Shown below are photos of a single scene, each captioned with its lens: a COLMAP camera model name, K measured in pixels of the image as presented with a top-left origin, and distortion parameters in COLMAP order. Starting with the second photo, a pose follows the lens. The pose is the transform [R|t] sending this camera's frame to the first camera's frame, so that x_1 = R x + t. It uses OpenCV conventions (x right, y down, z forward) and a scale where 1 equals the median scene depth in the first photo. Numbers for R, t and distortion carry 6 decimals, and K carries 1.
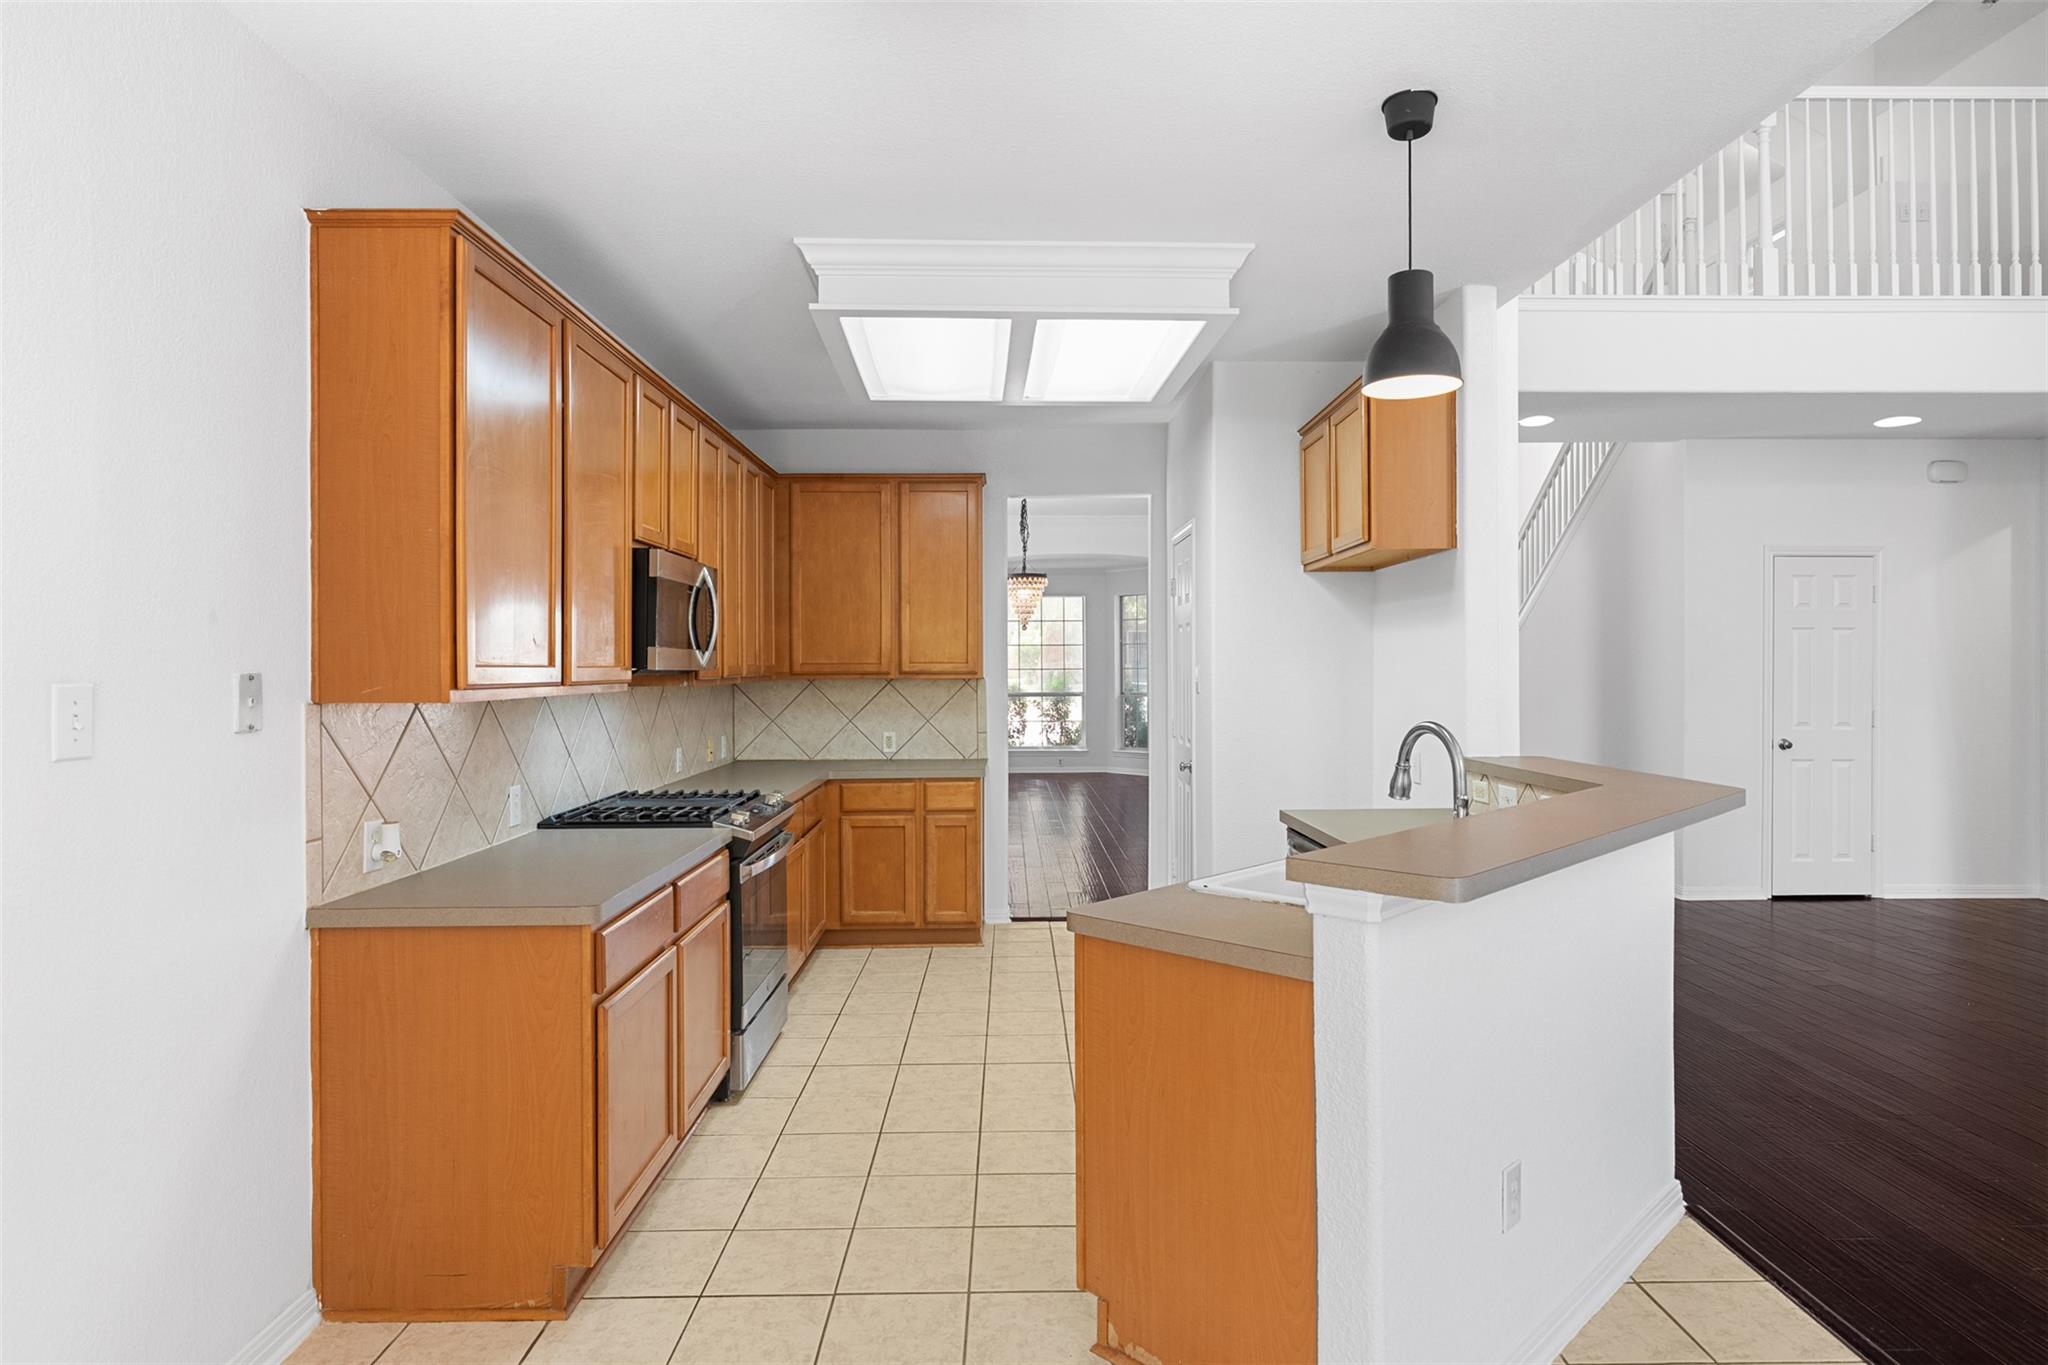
lens RADIAL K [[1183.6, 0, 1025.2], [0, 1183.6, 671.5], [0, 0, 1]] dist [0.006757, 0.000140]
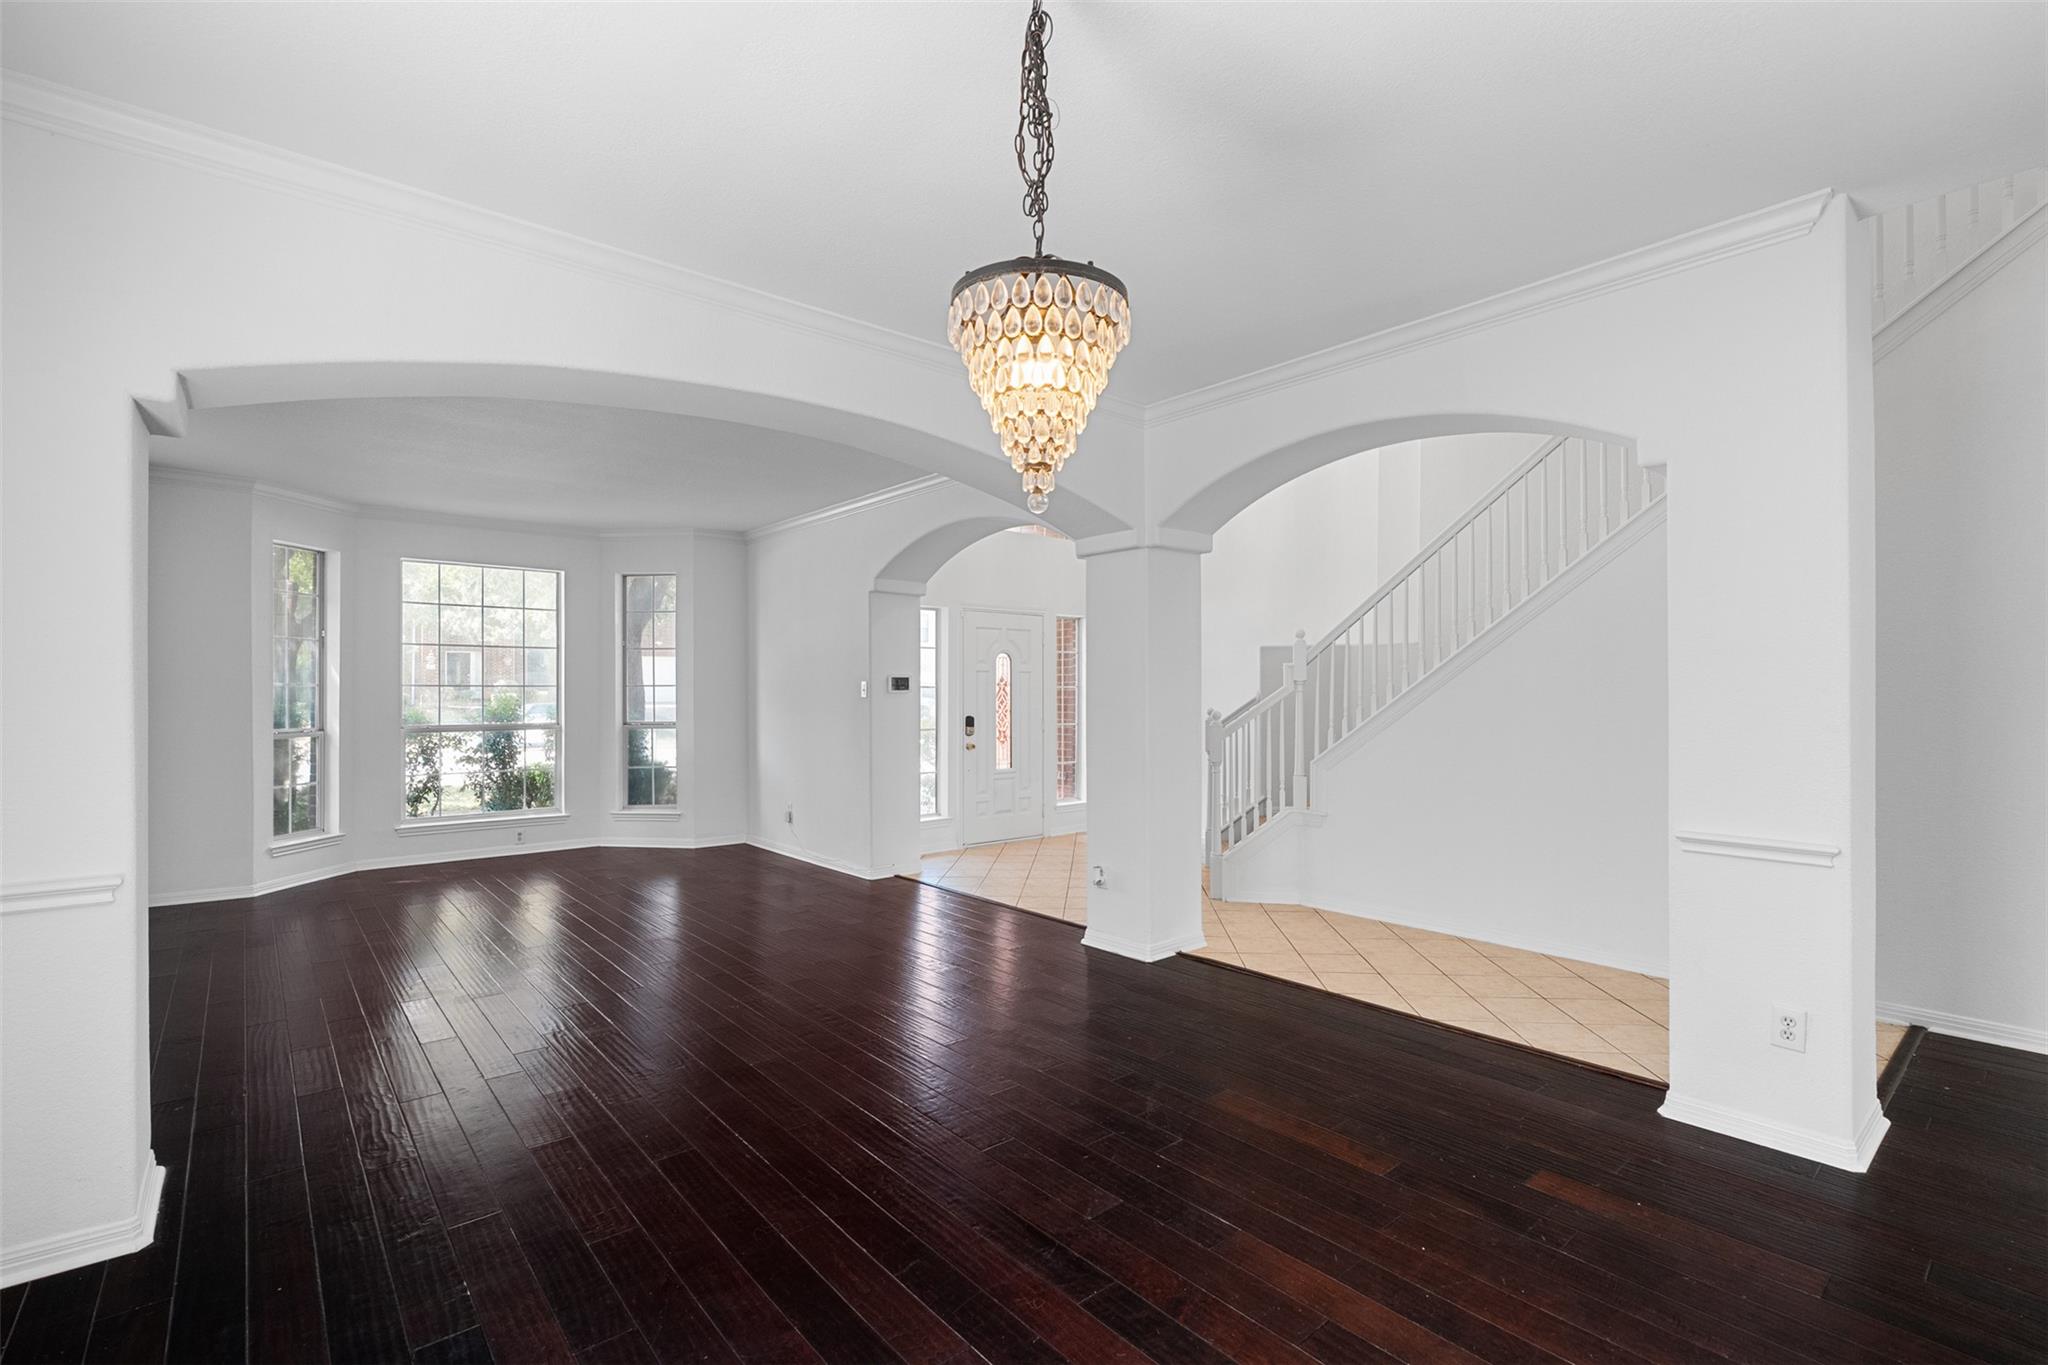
lens RADIAL K [[927.6, 0, 1023.5], [0, 927.6, 684.0], [0, 0, 1]] dist [-0.002622, -0.000336]
pose [[0.772861, 0.011607, 0.634469, -0.203889], [-0.004373, 0.999906, -0.012966, 0.005553], [-0.634560, 0.007246, 0.772839, 1.308640]]
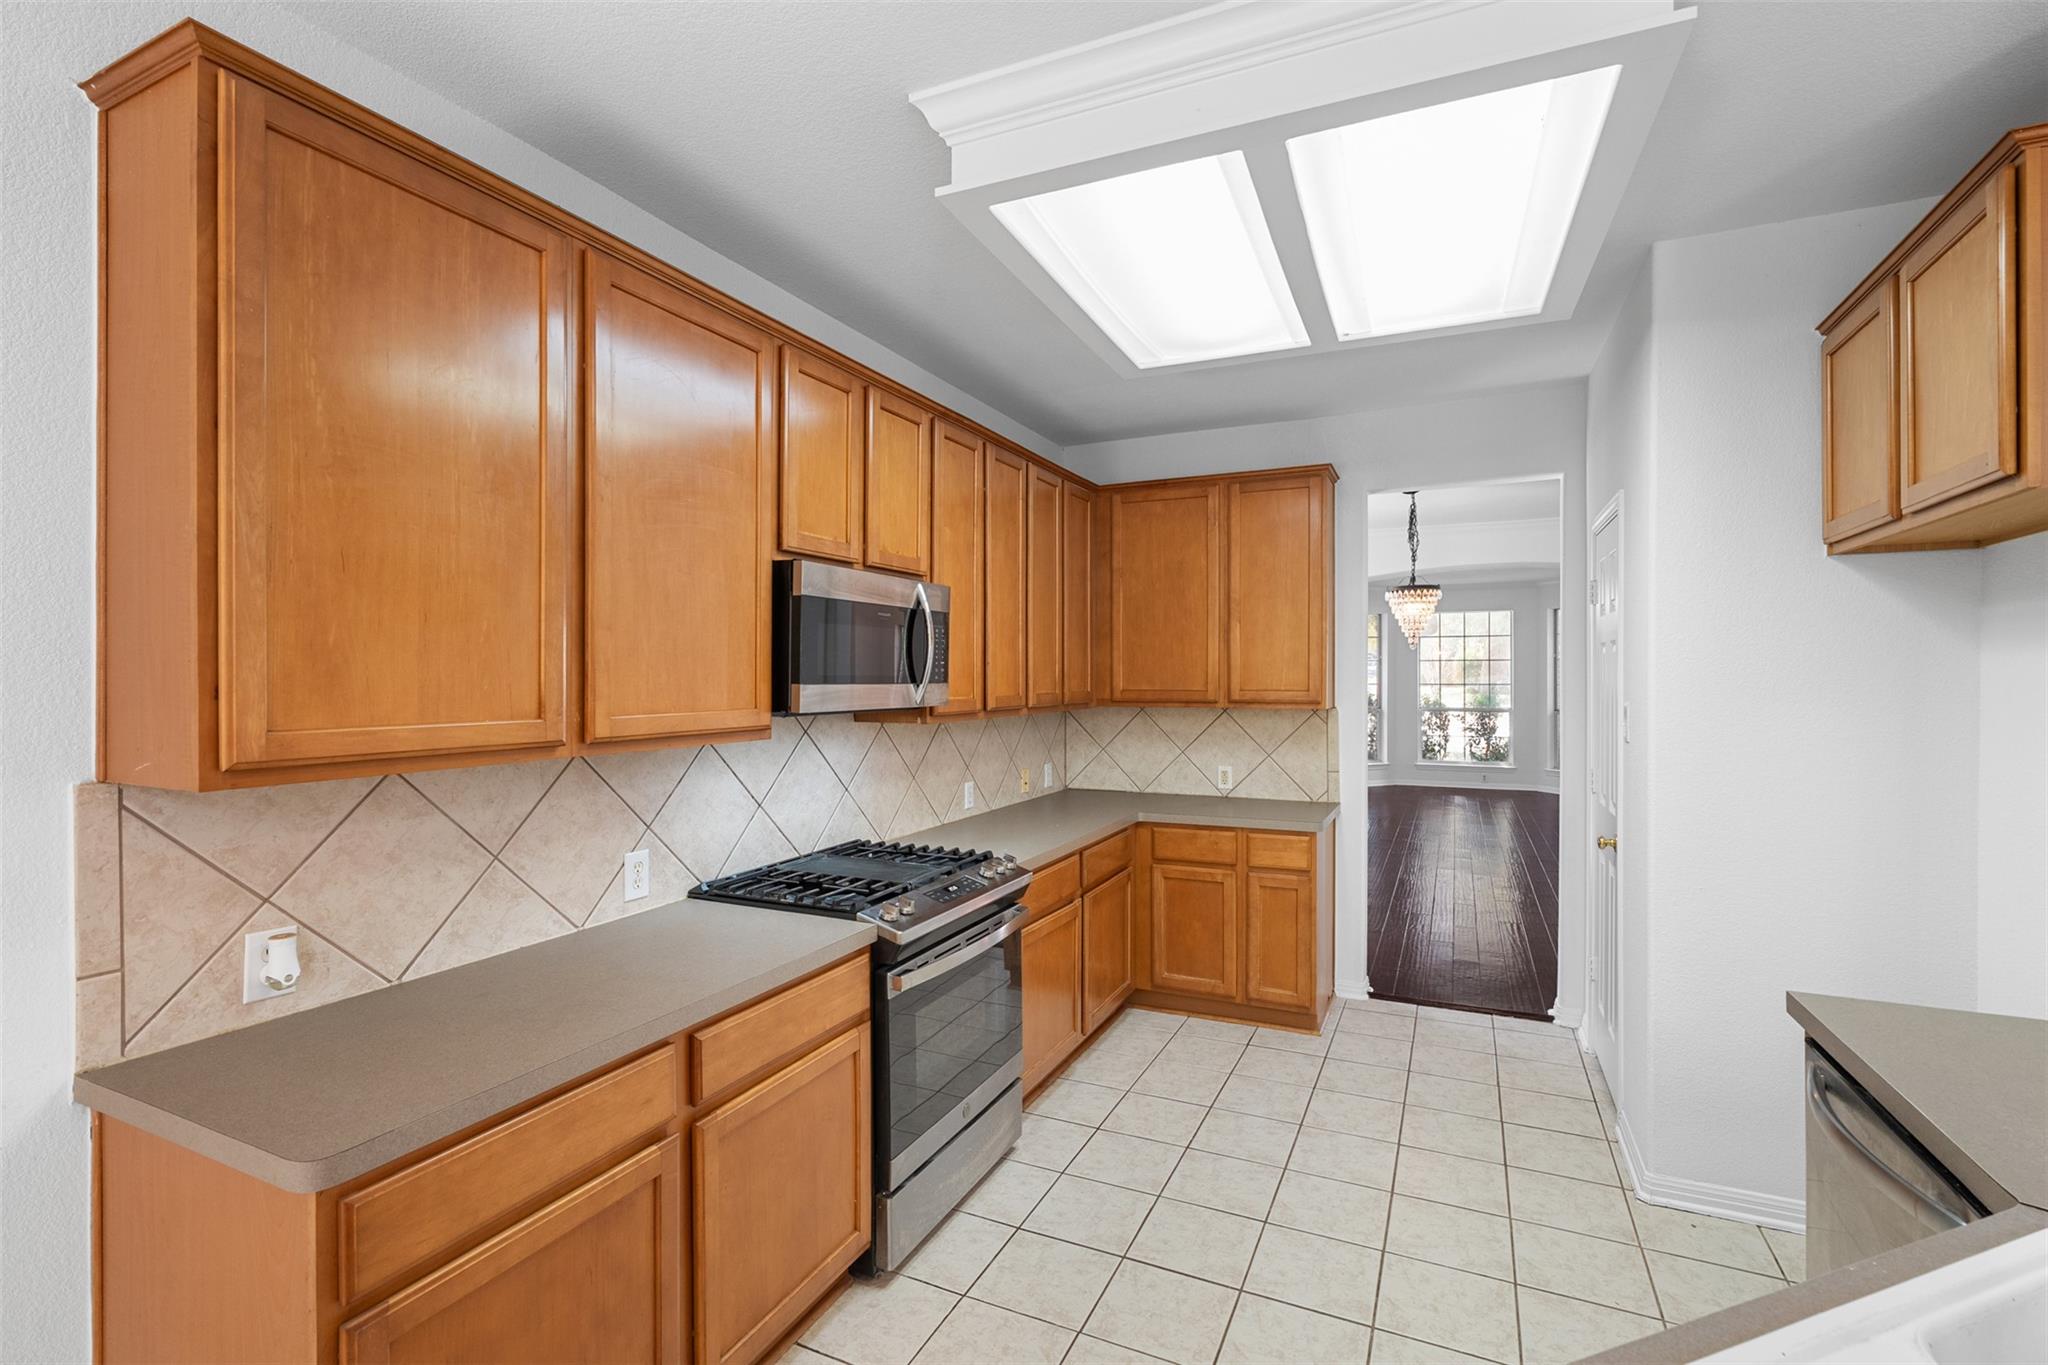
lens RADIAL K [[927.6, 0, 1023.7], [0, 927.6, 681.9], [0, 0, 1]] dist [-0.002622, -0.000336]
pose [[0.898132, 0.005402, -0.439693, 0.067662], [-0.003786, 0.999982, 0.004552, -0.018102], [0.439710, -0.002423, 0.898136, 0.361123]]
